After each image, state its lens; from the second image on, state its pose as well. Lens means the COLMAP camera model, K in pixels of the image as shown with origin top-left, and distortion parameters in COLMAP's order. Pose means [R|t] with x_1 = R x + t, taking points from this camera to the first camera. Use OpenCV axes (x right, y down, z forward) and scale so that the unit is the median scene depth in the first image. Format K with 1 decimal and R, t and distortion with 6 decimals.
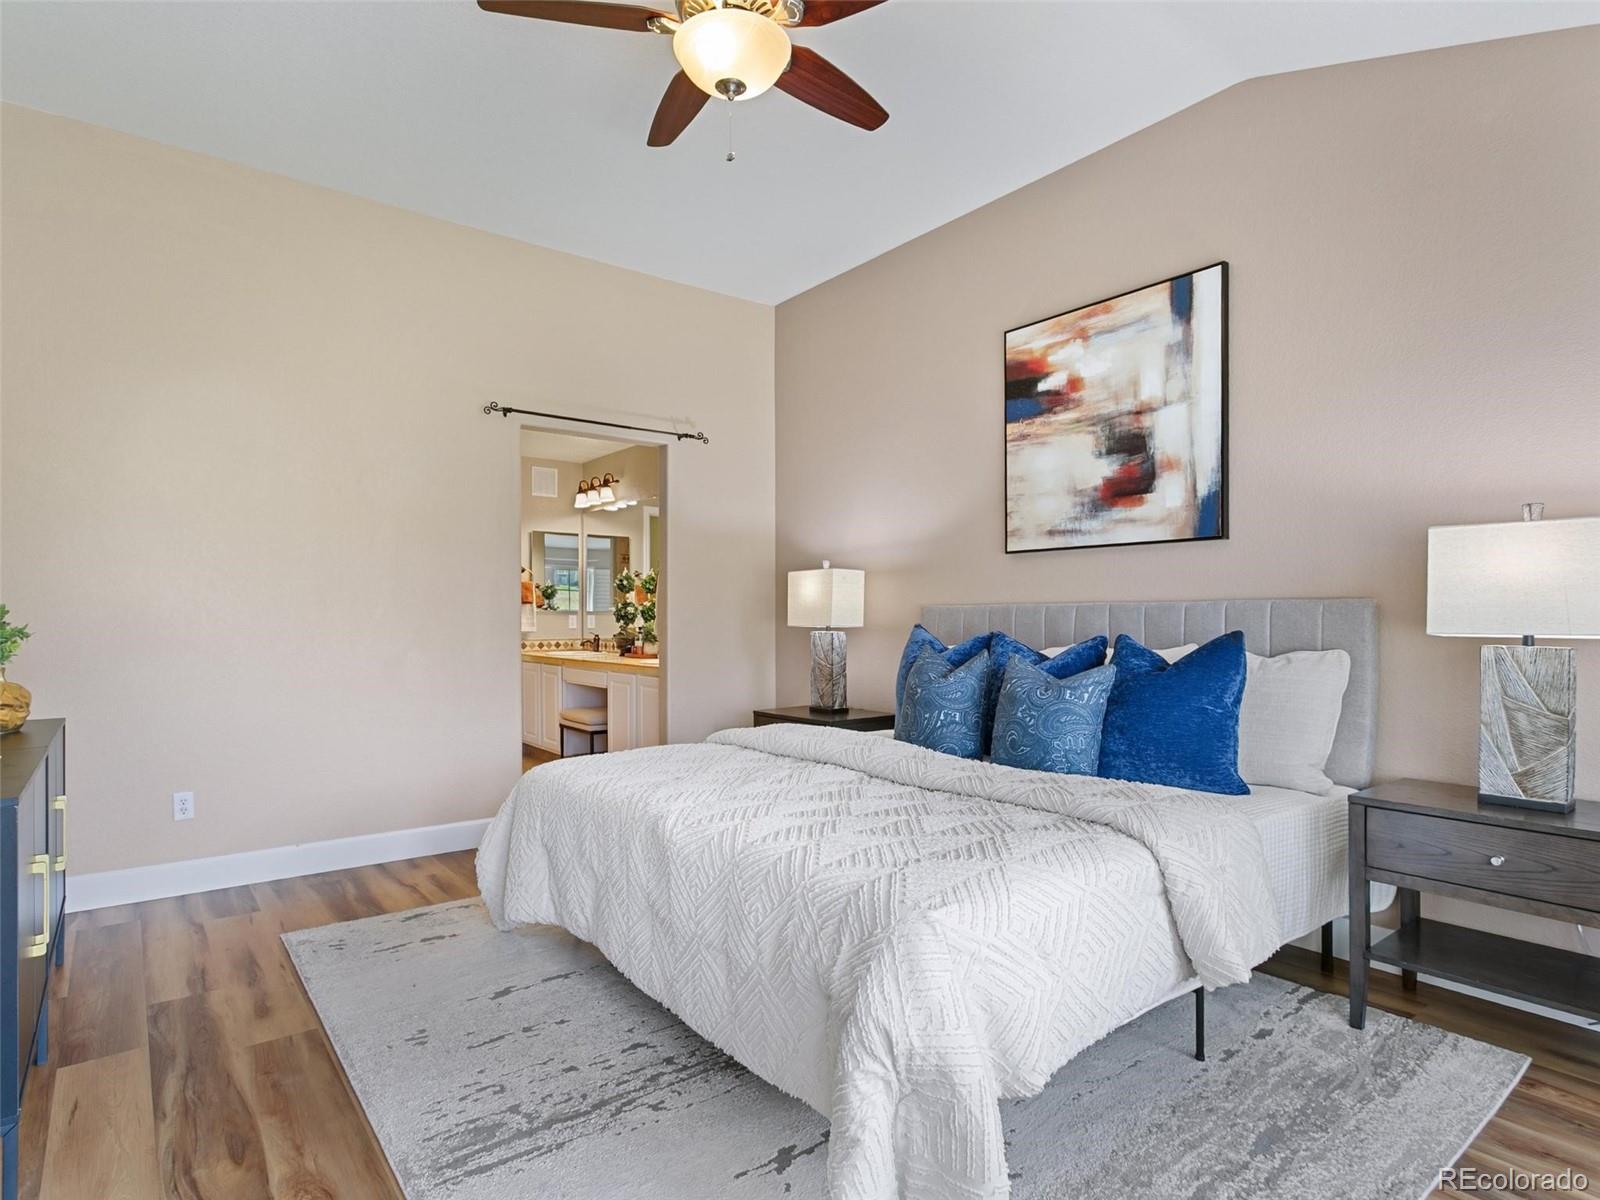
lens RADIAL K [[860.6, 0, 798.4], [0, 860.6, 615.4], [0, 0, 1]] dist [-0.000049, 0.000097]
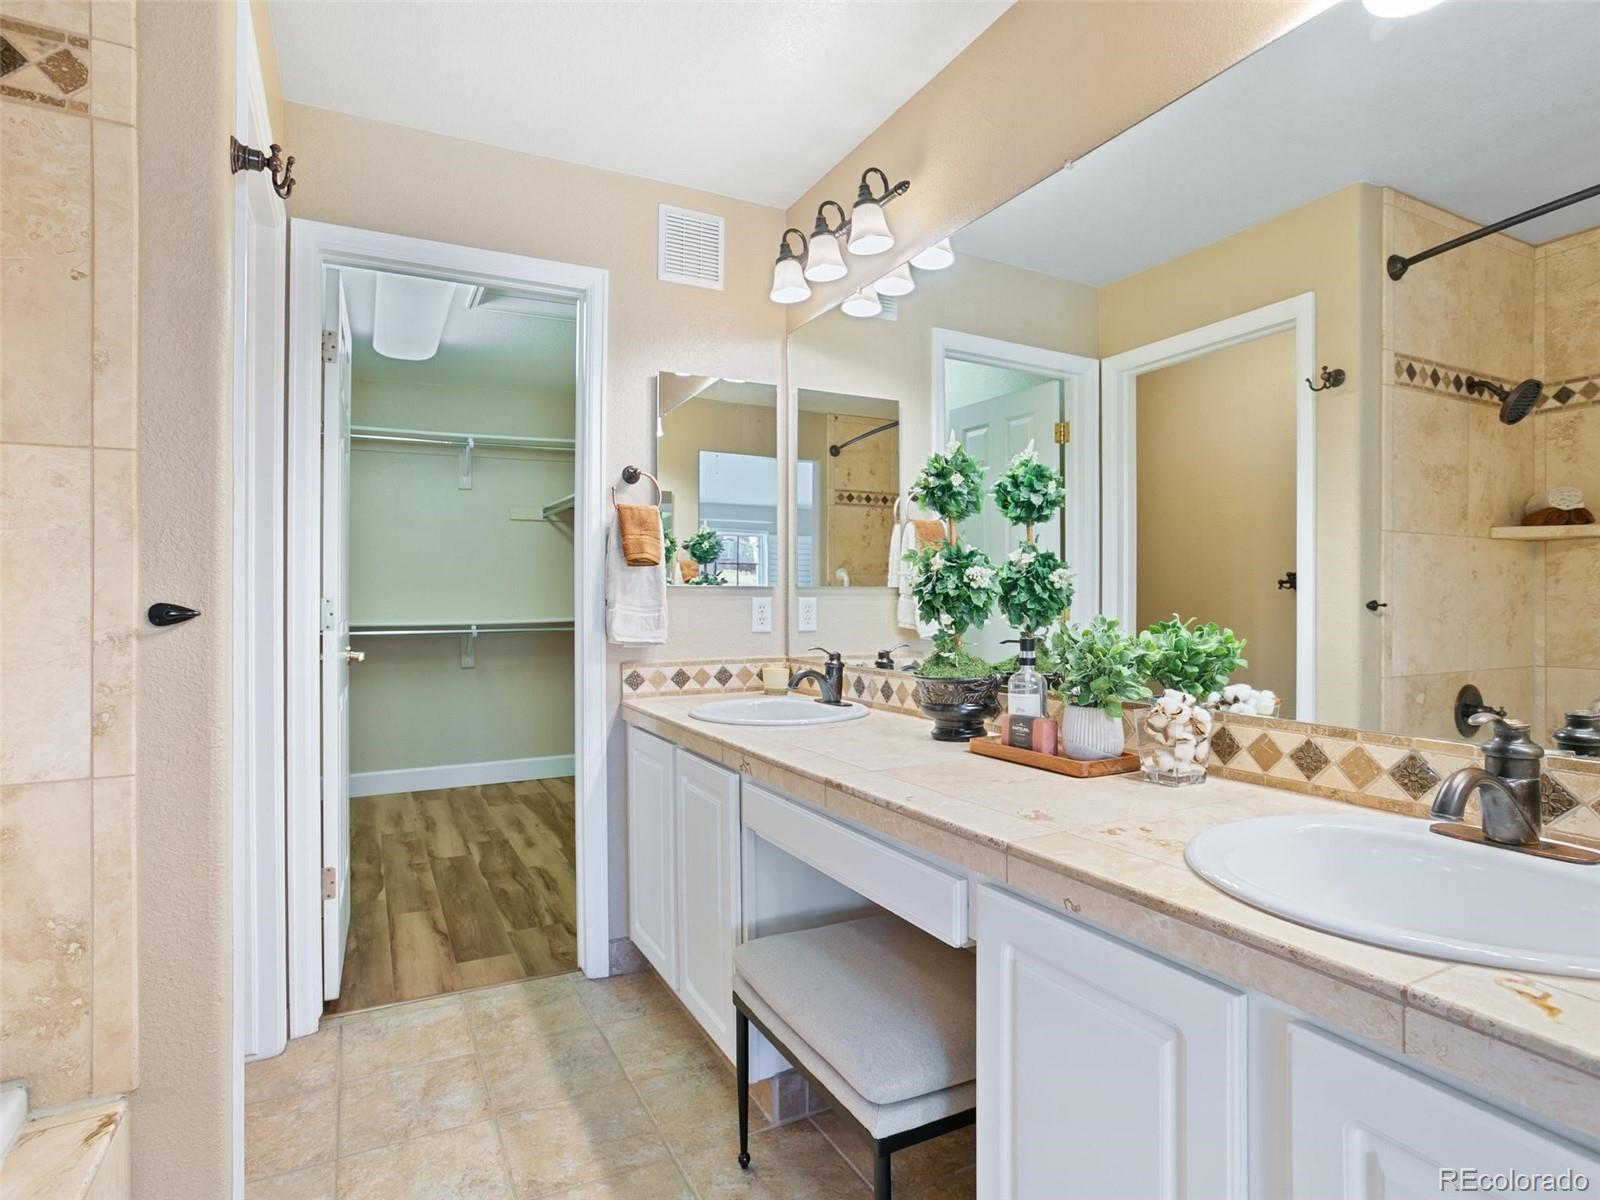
lens RADIAL K [[861.3, 0, 798.3], [0, 861.3, 576.5], [0, 0, 1]] dist [0.000217, 0.000794]
pose [[0.983300, -0.005475, -0.181911, -0.186647], [0.000857, 0.999676, -0.025458, 0.000519], [0.181992, 0.024877, 0.982985, 0.661319]]
